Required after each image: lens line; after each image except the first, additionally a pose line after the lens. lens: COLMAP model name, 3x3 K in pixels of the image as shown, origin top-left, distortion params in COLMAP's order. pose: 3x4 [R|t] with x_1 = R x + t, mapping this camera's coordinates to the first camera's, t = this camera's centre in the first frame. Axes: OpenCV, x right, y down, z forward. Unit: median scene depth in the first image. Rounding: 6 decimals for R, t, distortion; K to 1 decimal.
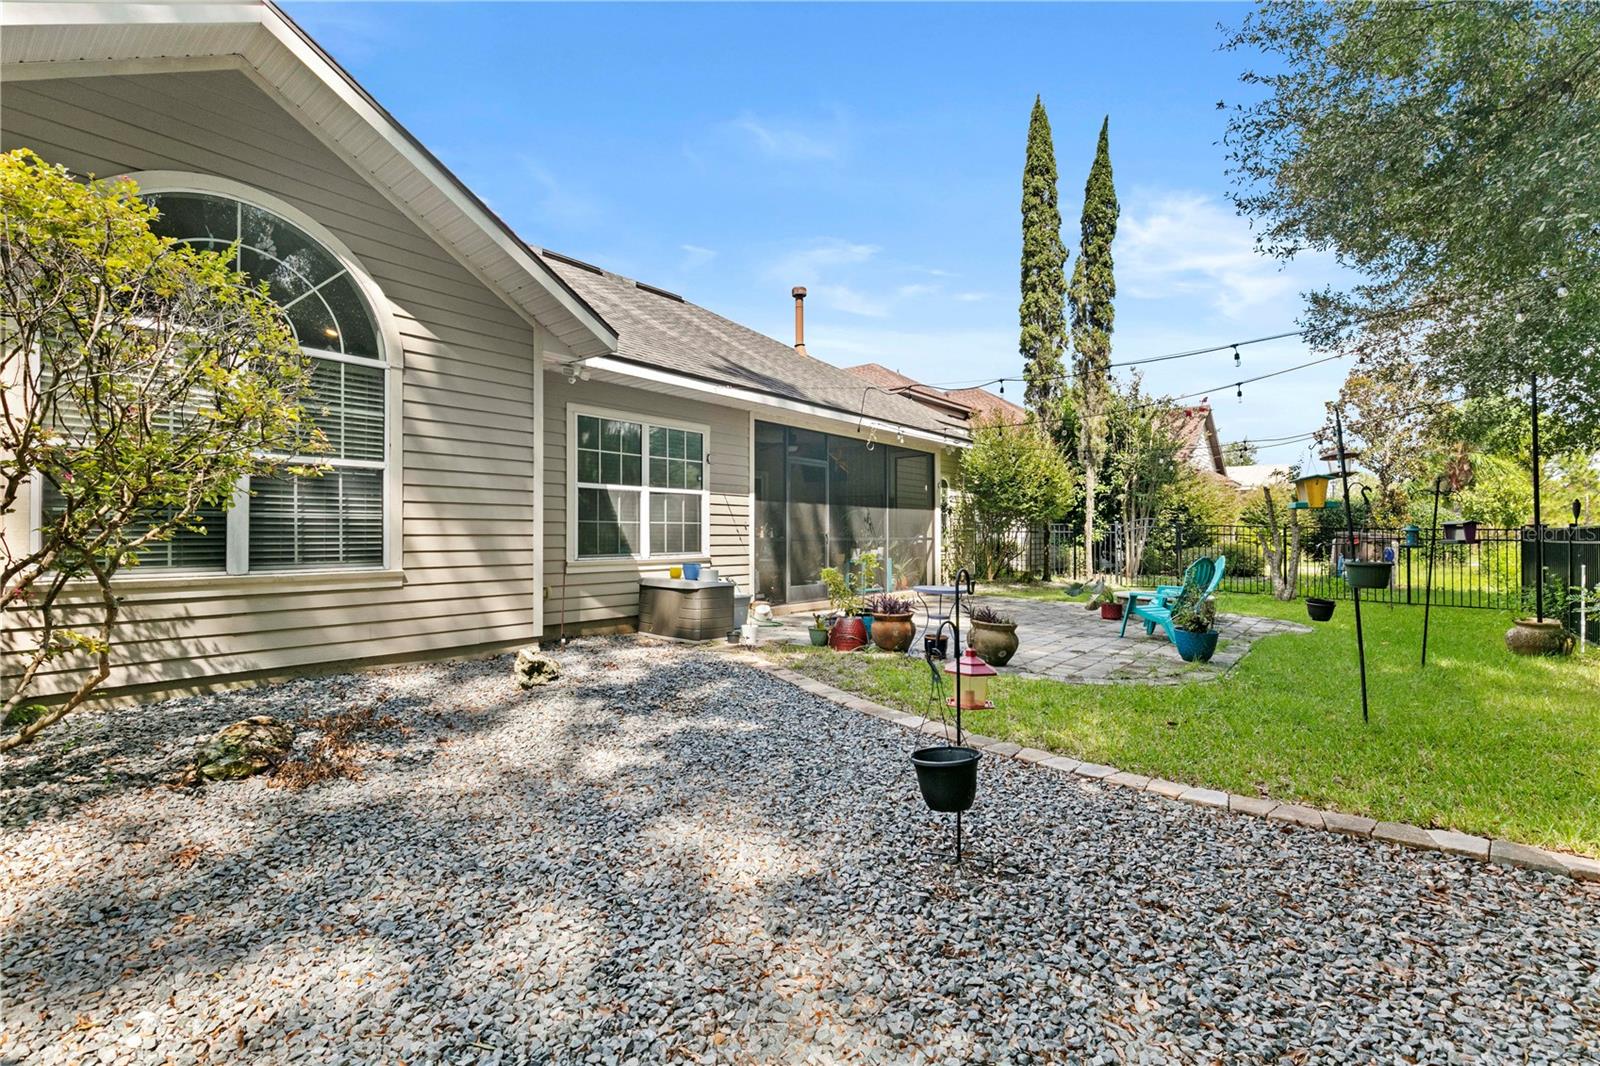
lens RADIAL K [[727.0, 0, 796.9], [0, 727.0, 543.2], [0, 0, 1]] dist [0.001353, 0.000065]
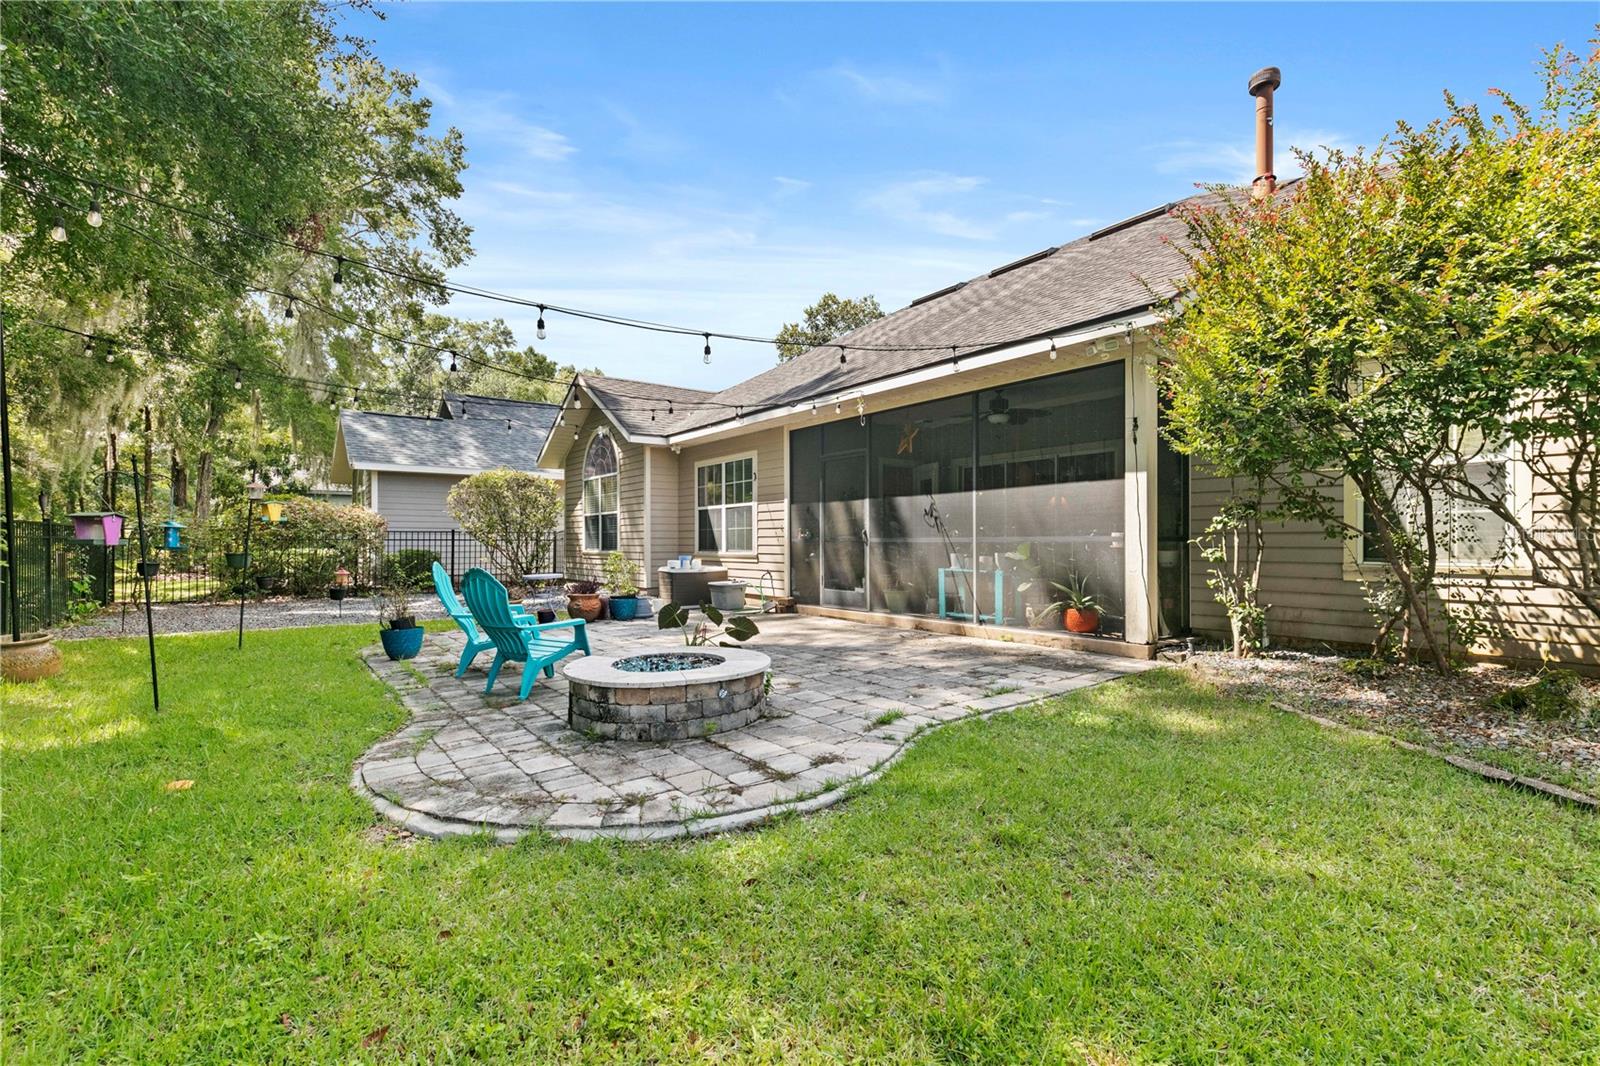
lens RADIAL K [[727.0, 0, 796.9], [0, 727.0, 543.2], [0, 0, 1]] dist [0.001353, 0.000065]
pose [[-0.288417, -0.003736, -0.957498, 1.014176], [-0.012358, 0.999924, -0.000179, -0.001259], [0.957425, 0.011781, -0.288441, 1.370678]]
